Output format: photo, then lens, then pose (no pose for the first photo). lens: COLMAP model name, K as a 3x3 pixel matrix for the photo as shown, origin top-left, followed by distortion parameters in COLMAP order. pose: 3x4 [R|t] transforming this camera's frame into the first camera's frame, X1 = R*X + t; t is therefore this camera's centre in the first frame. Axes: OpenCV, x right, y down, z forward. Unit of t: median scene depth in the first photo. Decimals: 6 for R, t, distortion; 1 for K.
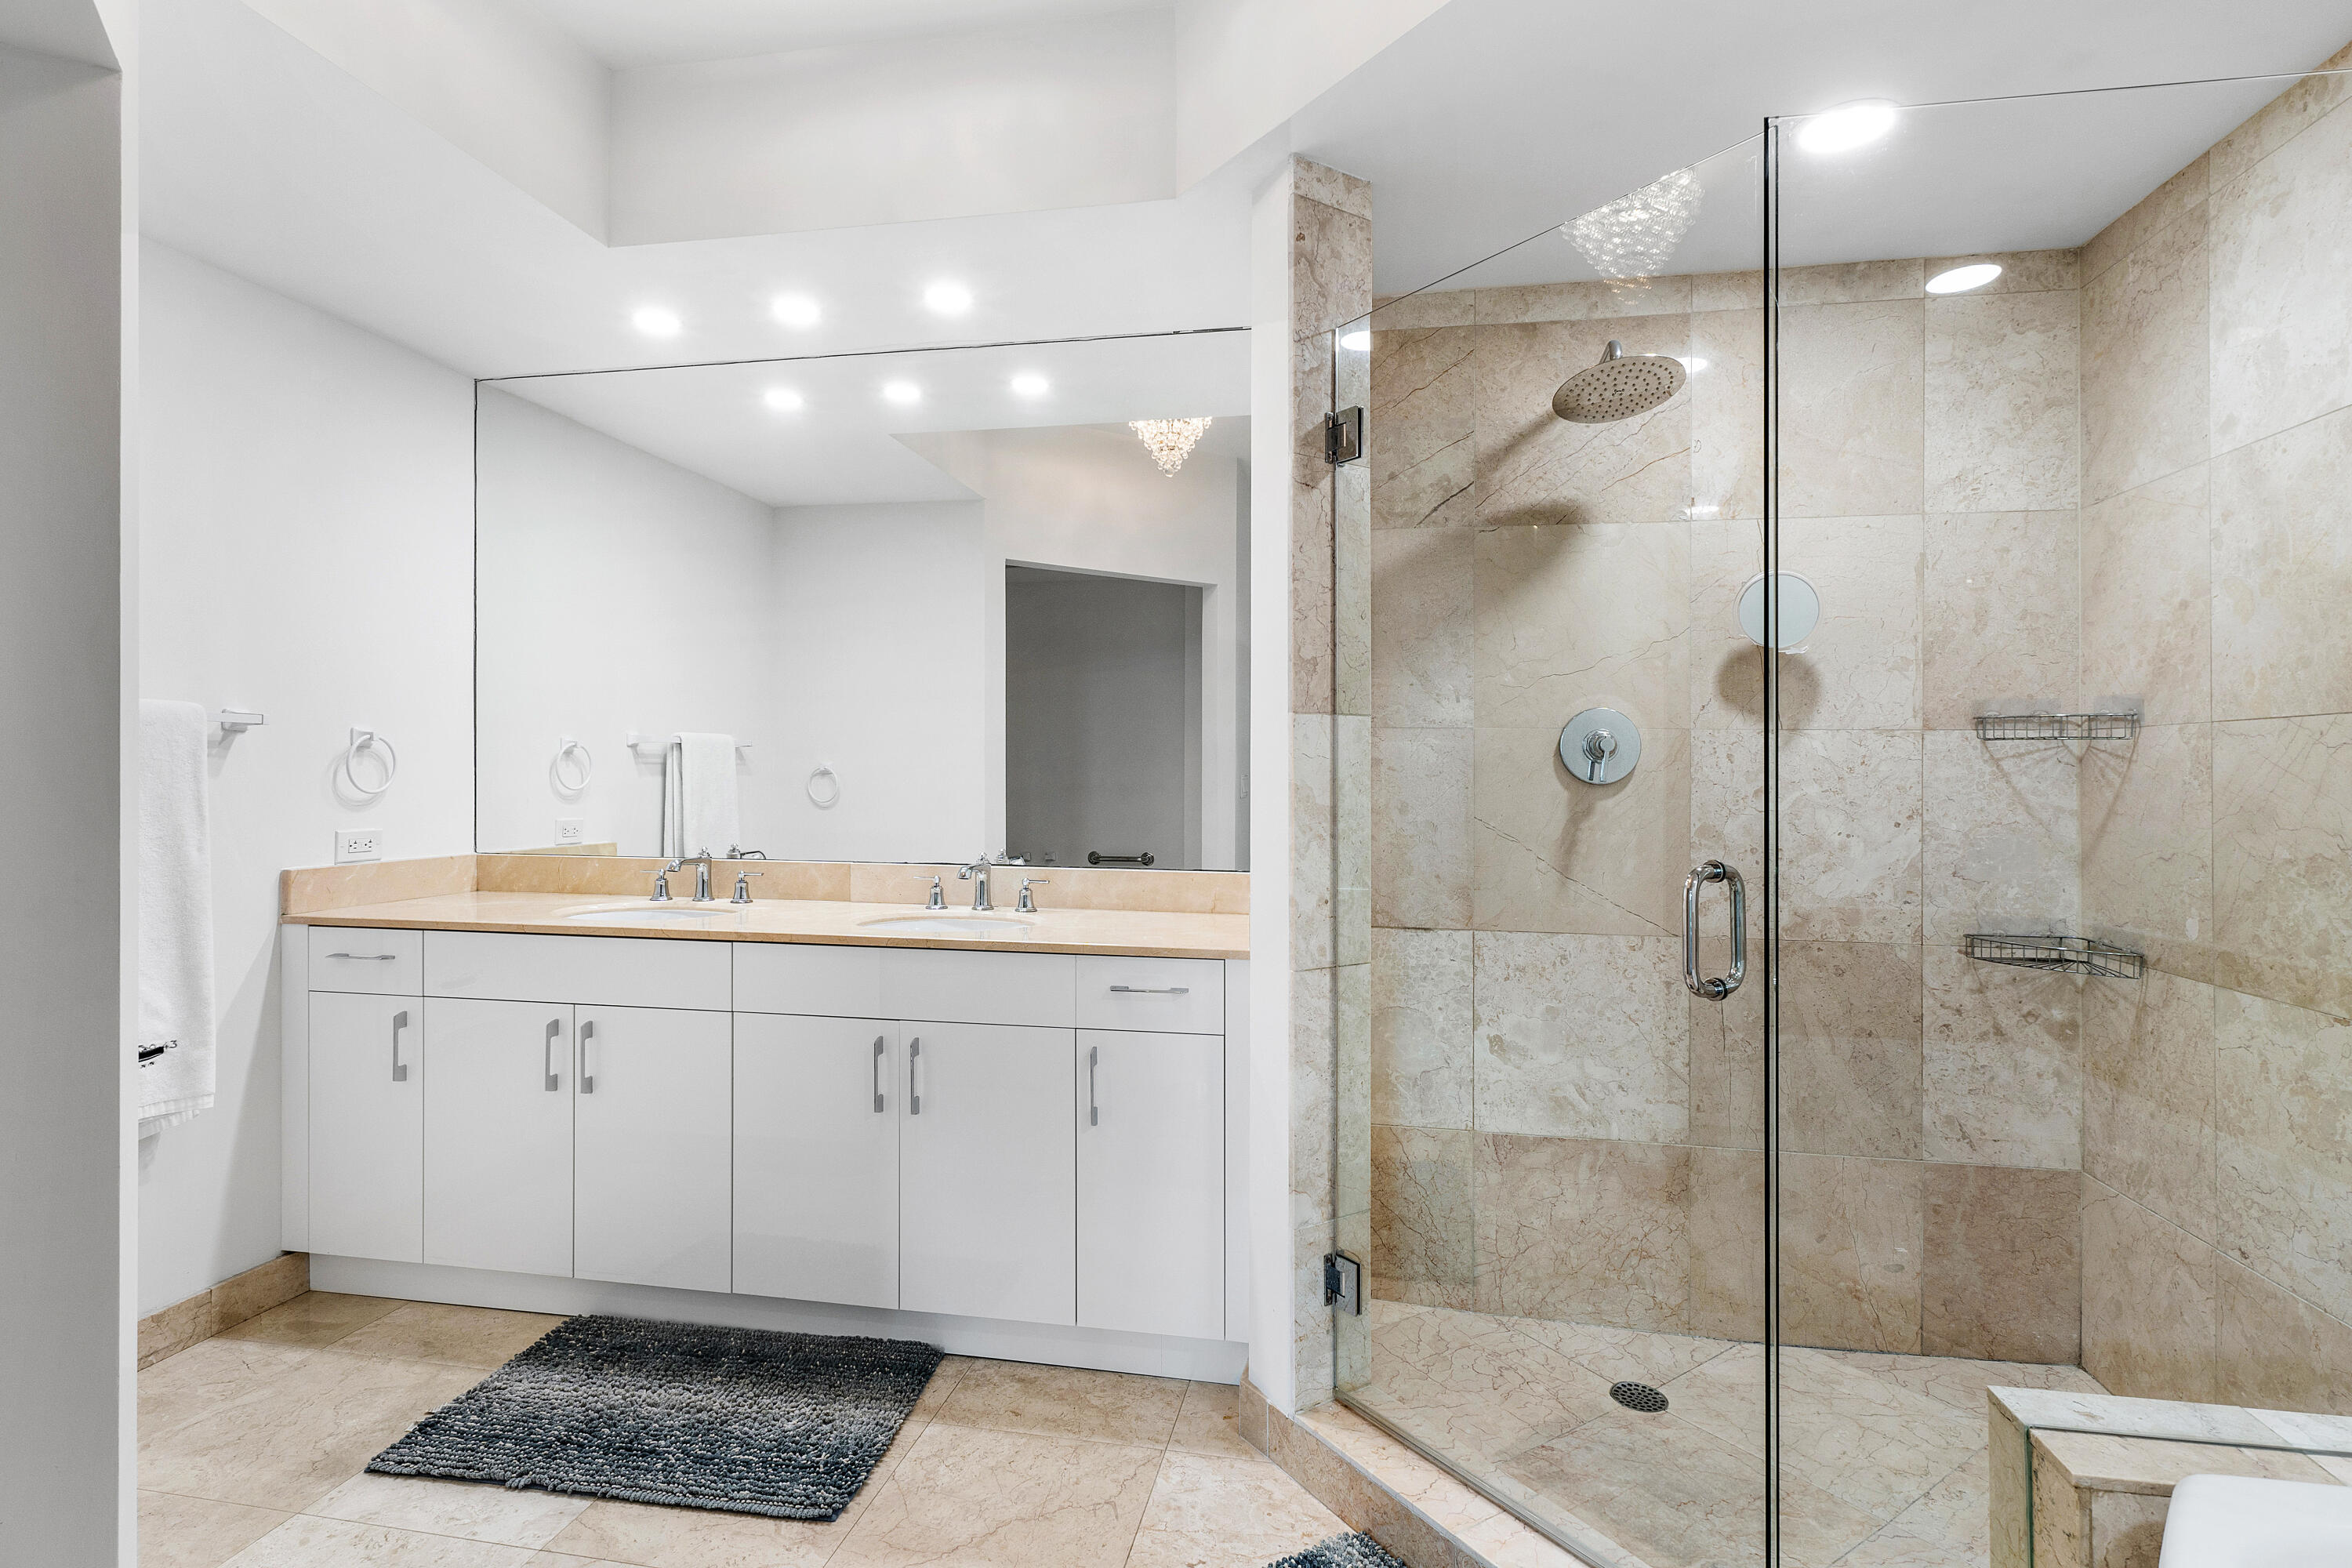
lens RADIAL K [[1175.3, 0, 1188.7], [0, 1175.3, 782.0], [0, 0, 1]] dist [-0.000542, 0.000147]
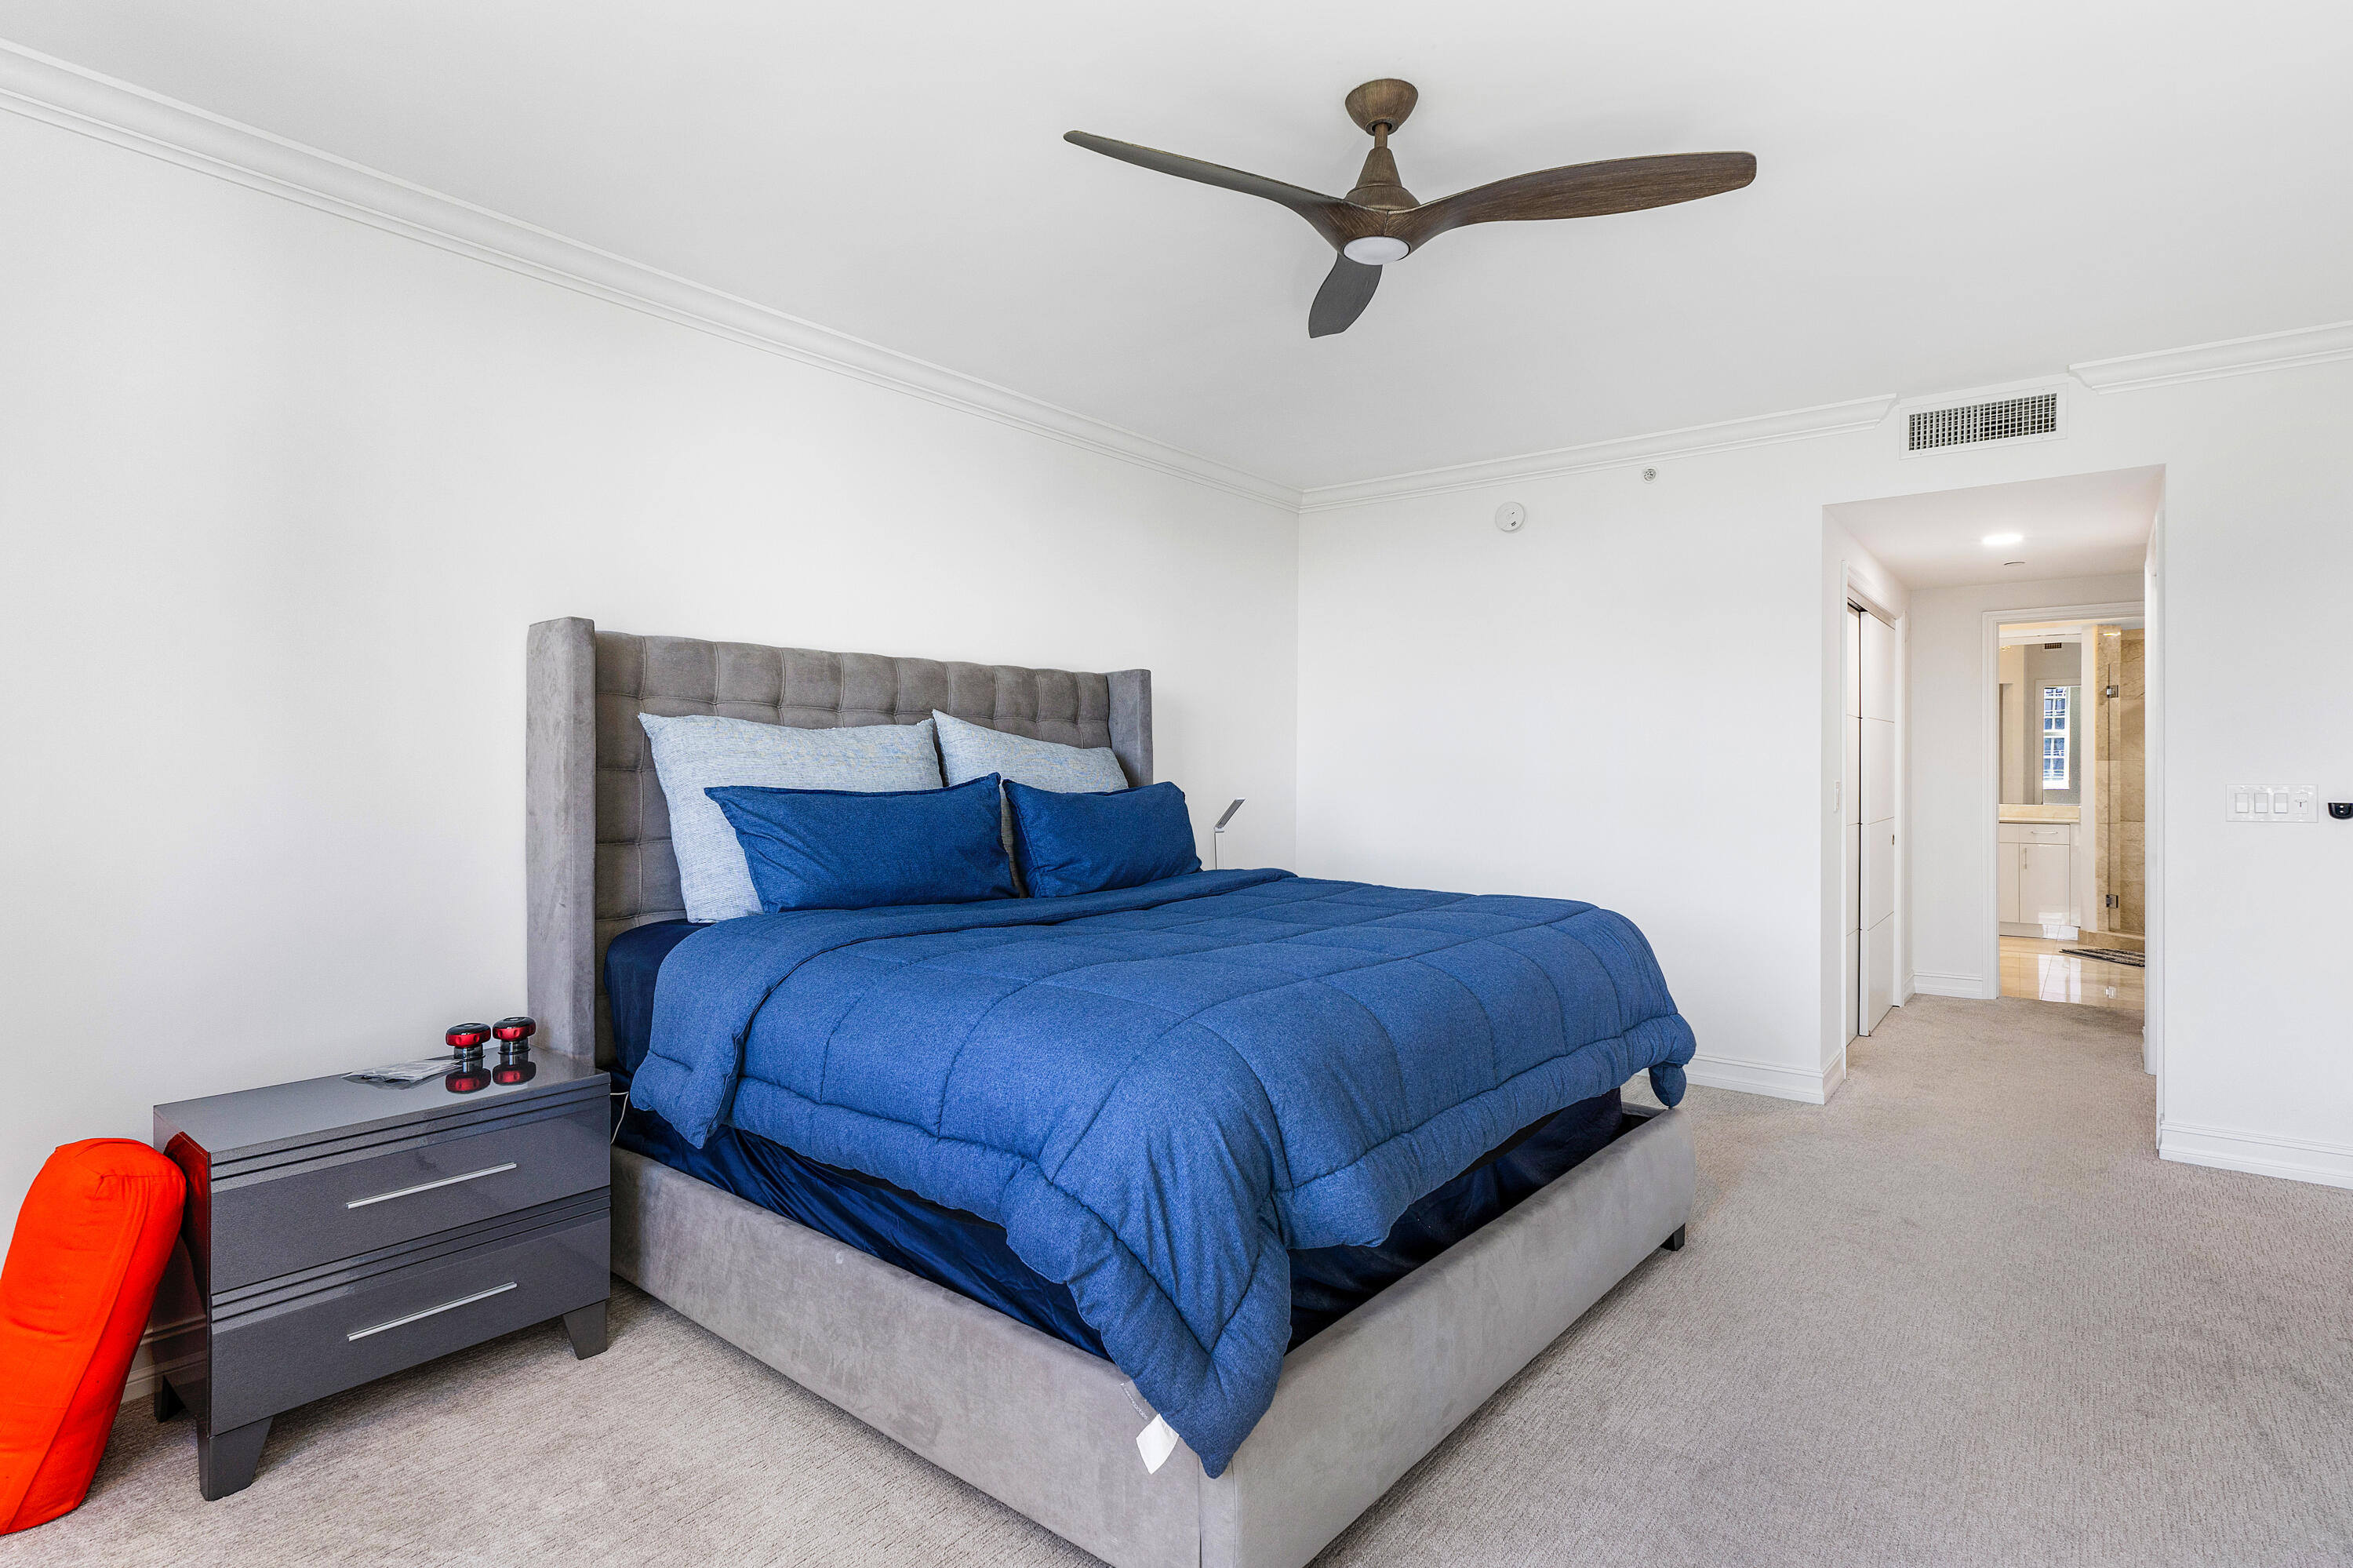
lens RADIAL K [[1175.9, 0, 1189.2], [0, 1175.9, 782.0], [0, 0, 1]] dist [-0.000542, 0.000147]
pose [[0.877047, 0.002011, -0.480401, -0.601970], [0.000728, 0.999985, 0.005516, -0.006522], [0.480404, -0.005188, 0.877032, -3.445686]]
